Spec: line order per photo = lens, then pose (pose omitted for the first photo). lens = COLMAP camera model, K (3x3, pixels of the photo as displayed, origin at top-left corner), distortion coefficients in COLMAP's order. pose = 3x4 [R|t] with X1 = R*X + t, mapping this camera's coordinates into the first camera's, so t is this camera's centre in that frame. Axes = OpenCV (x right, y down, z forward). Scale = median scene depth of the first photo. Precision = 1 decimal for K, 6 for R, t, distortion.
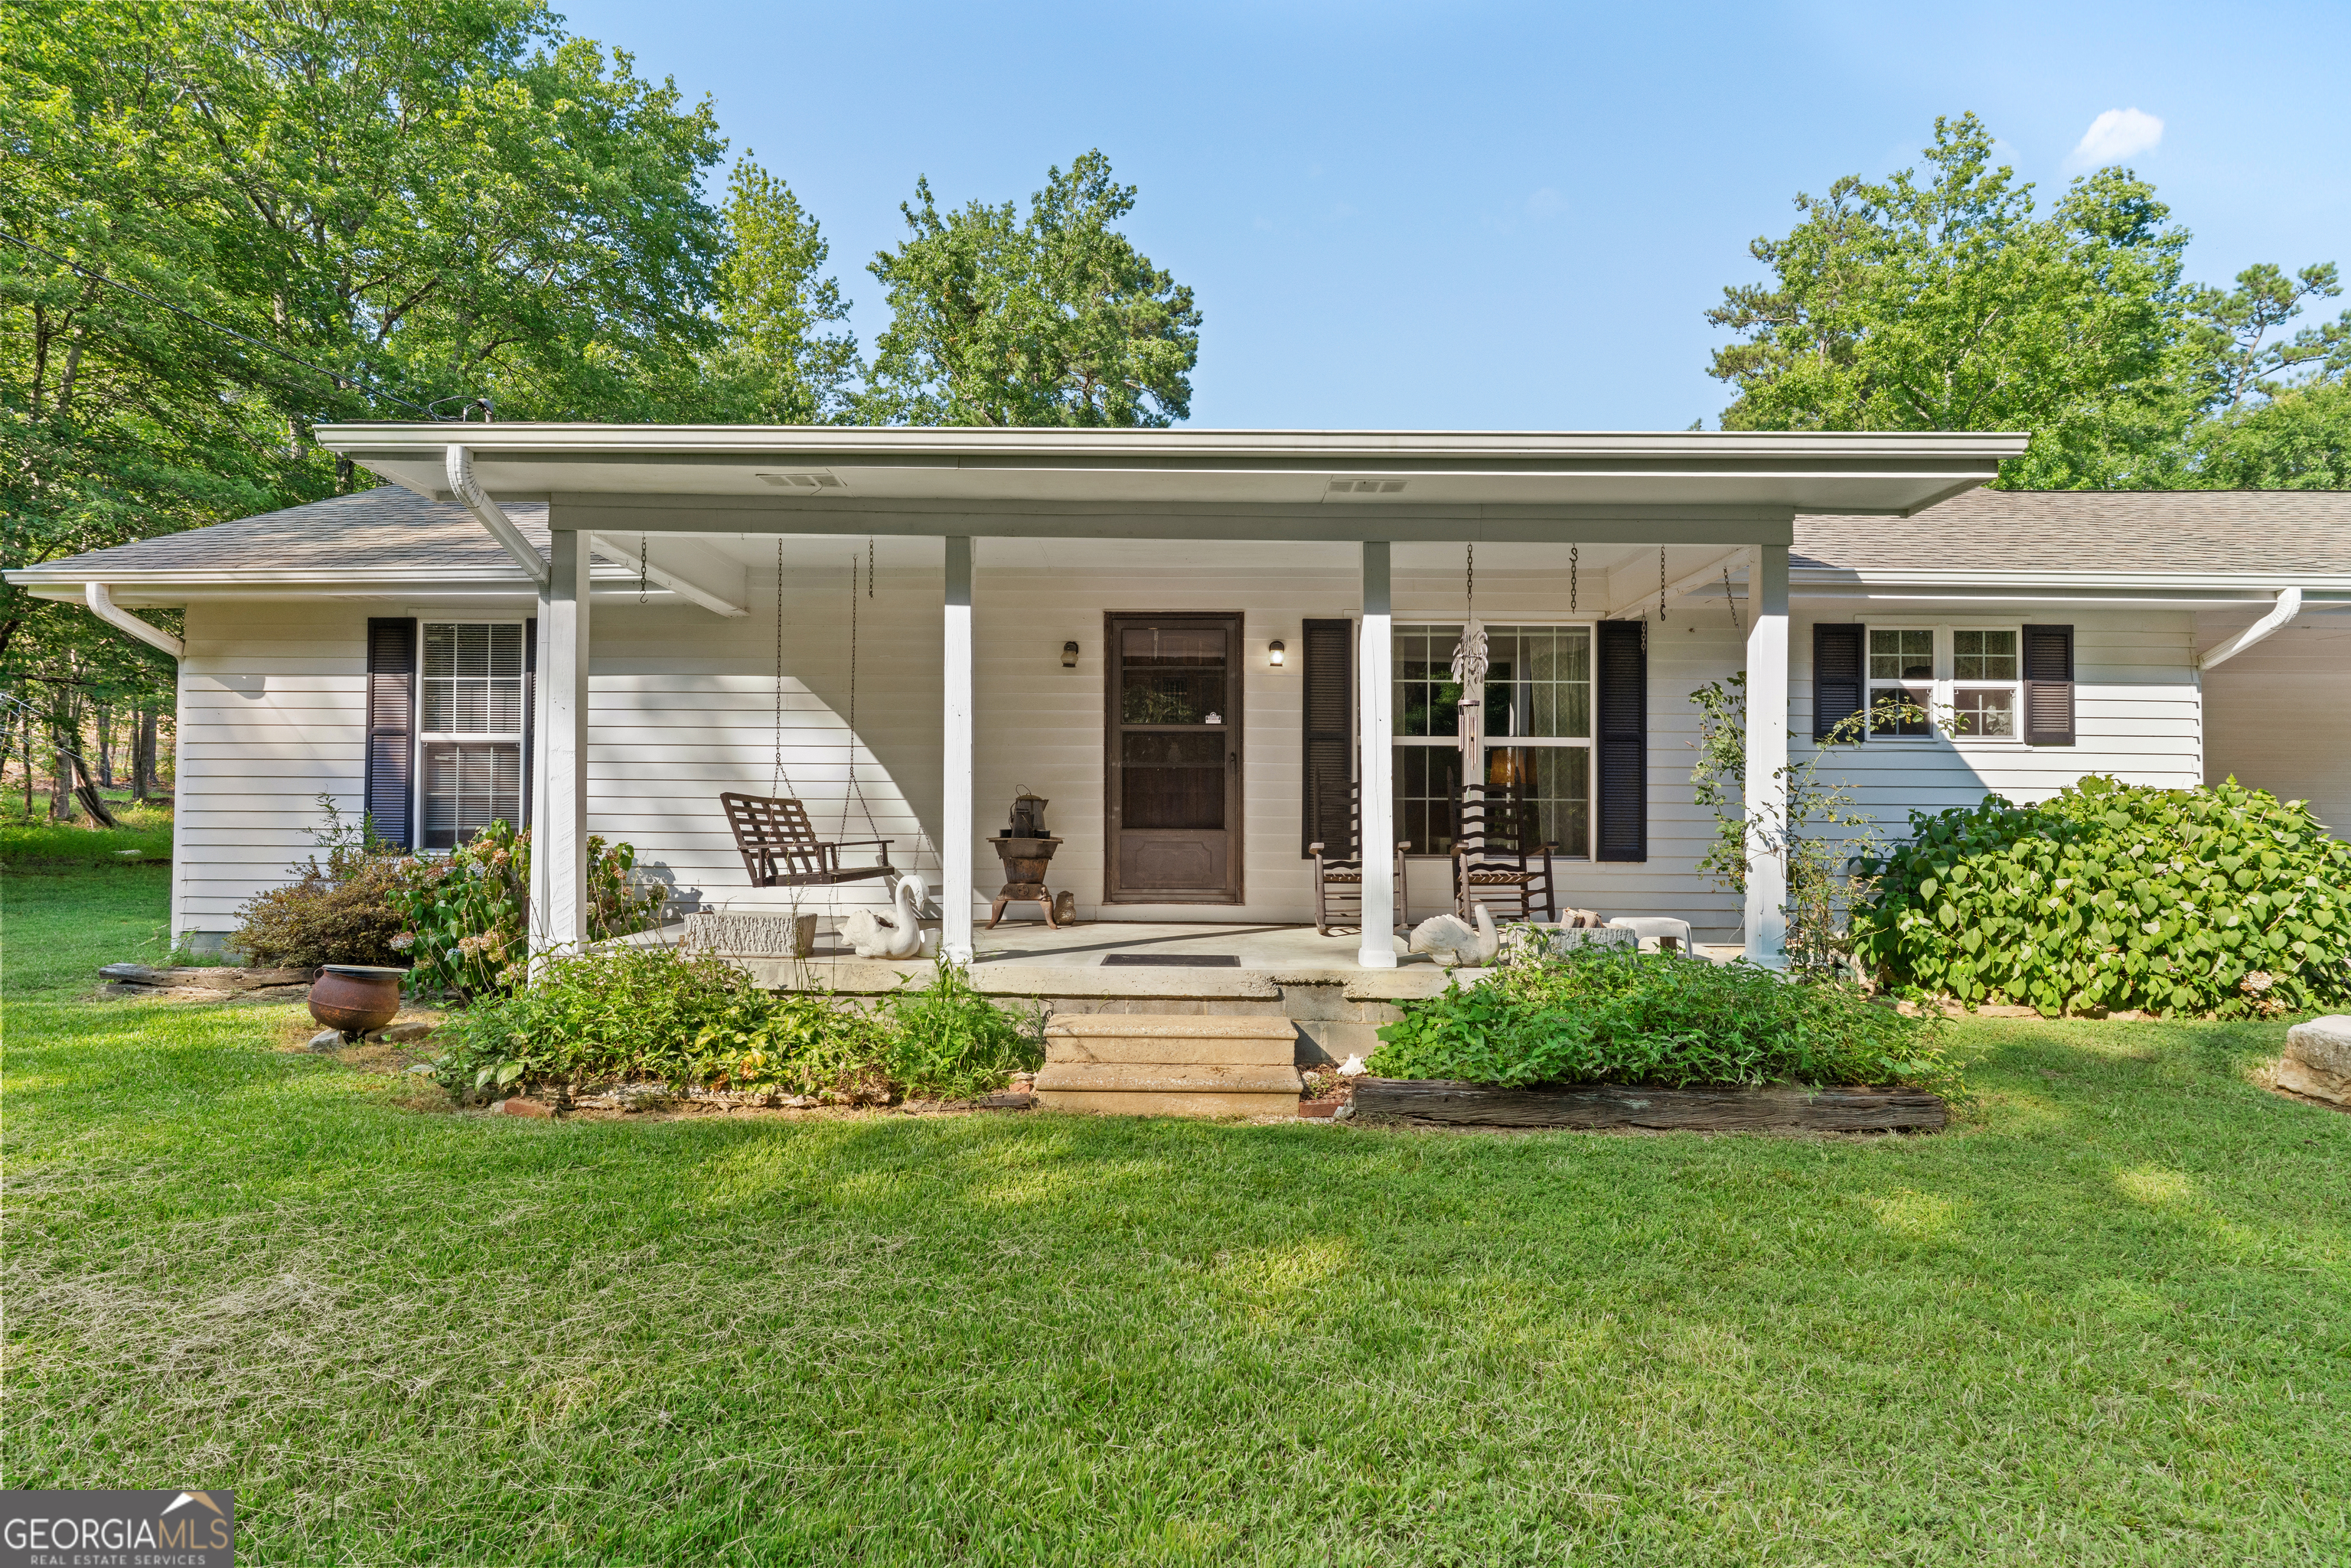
lens RADIAL K [[1194.2, 0, 1169.5], [0, 1194.2, 781.0], [0, 0, 1]] dist [-0.002176, -0.000044]
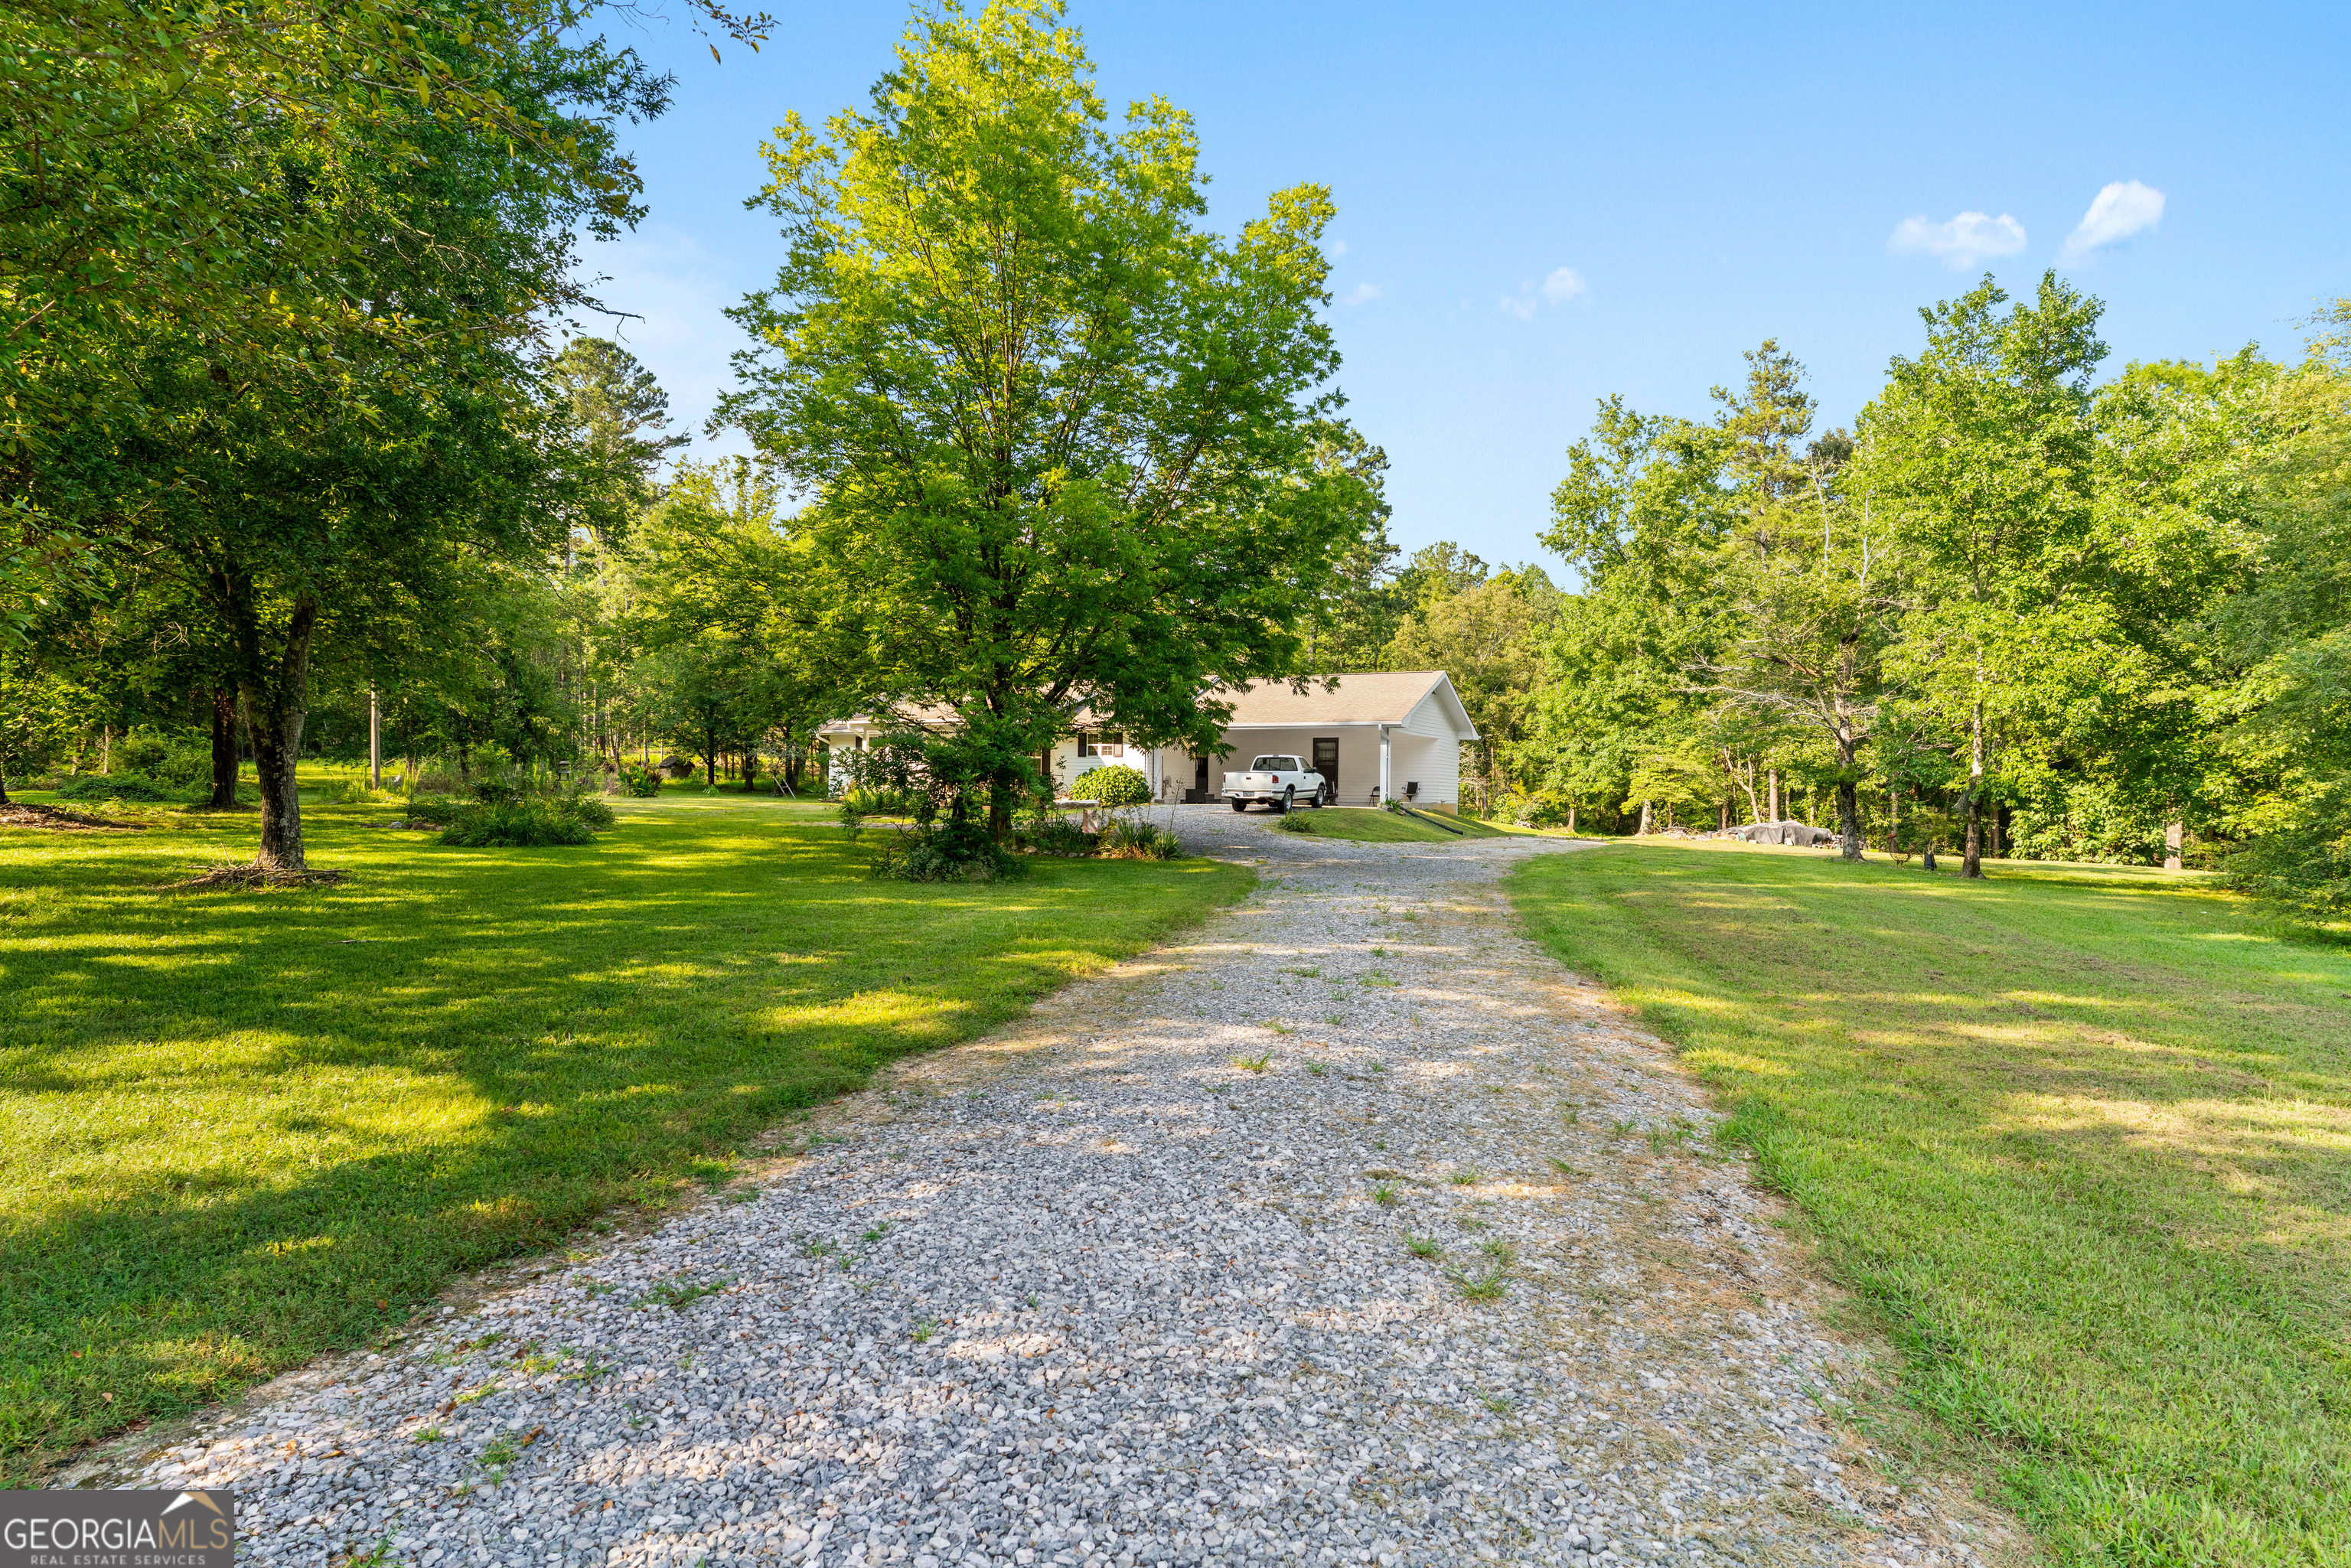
lens RADIAL K [[1194.2, 0, 1169.5], [0, 1194.2, 781.0], [0, 0, 1]] dist [-0.002176, -0.000044]
pose [[0.883656, -0.001020, -0.468135, 3.162667], [0.006100, 0.999938, 0.009335, 0.022198], [0.468097, -0.011105, 0.883607, -3.163348]]
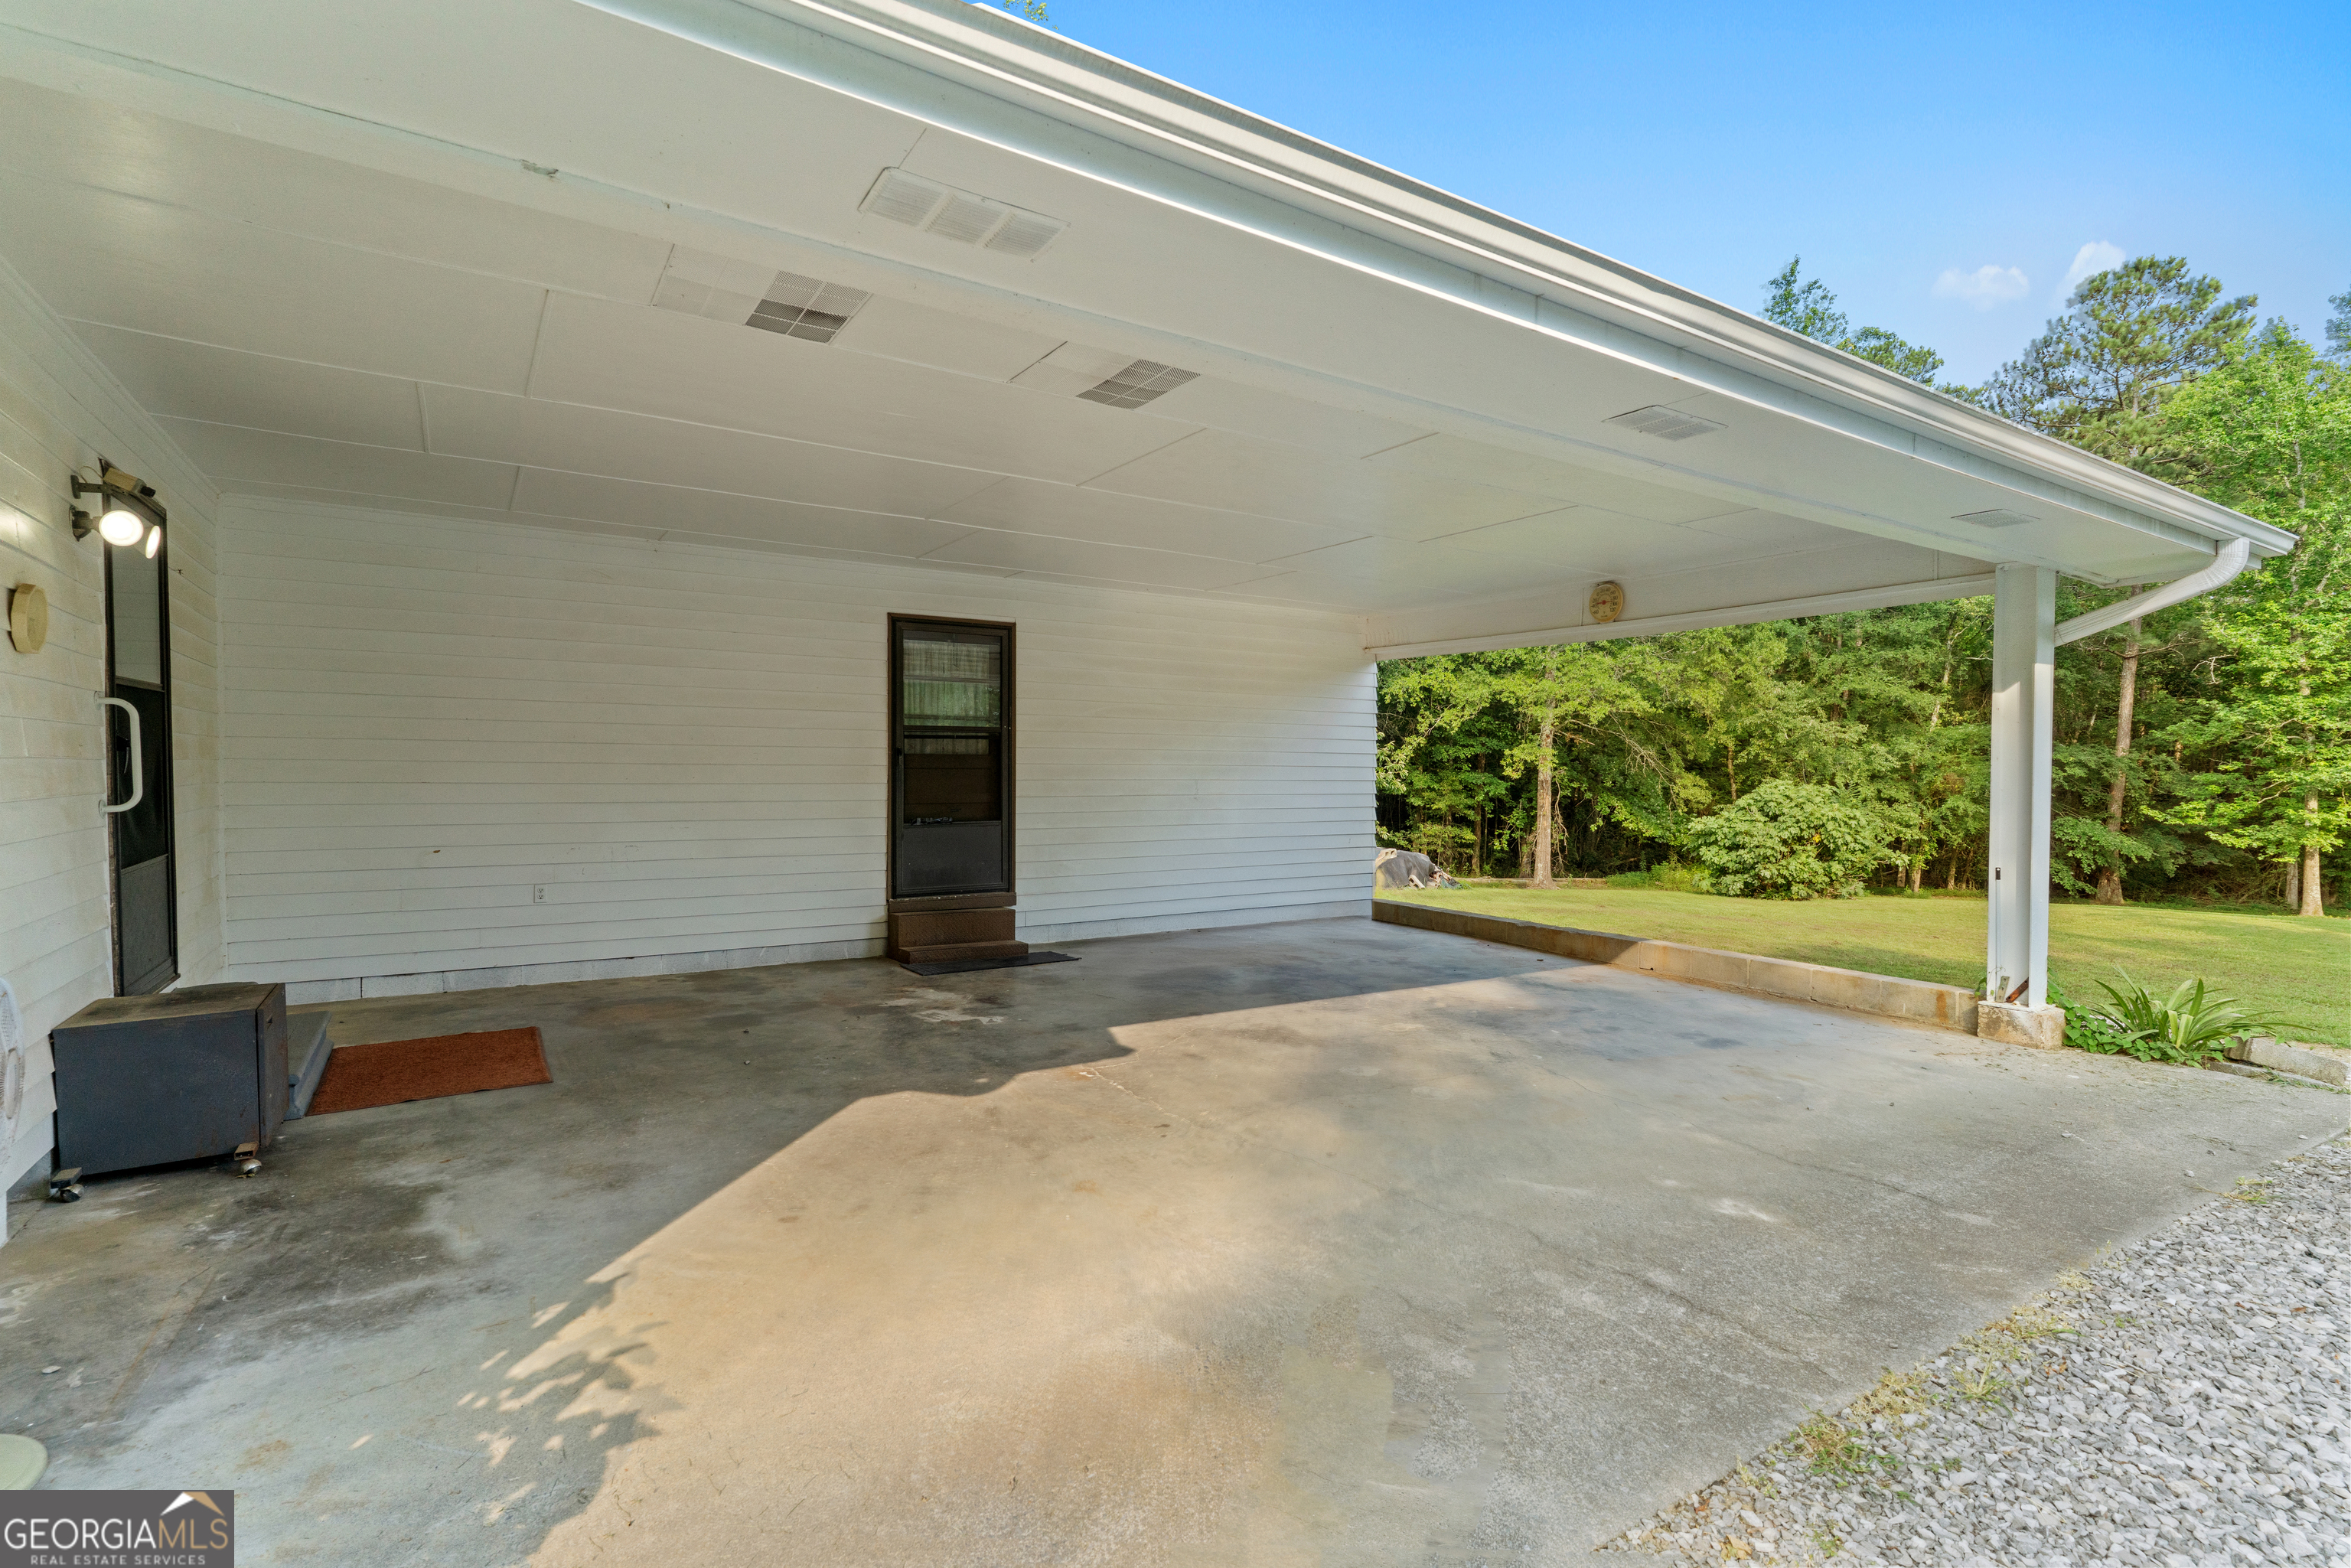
lens RADIAL K [[1111.8, 0, 1175.5], [0, 1111.8, 784.0], [0, 0, 1]] dist [-0.001217, -0.000095]
pose [[0.830237, -0.009419, 0.557332, 0.972544], [-0.017843, 0.998896, 0.043462, -0.012929], [-0.557125, -0.046028, 0.829152, 0.755001]]
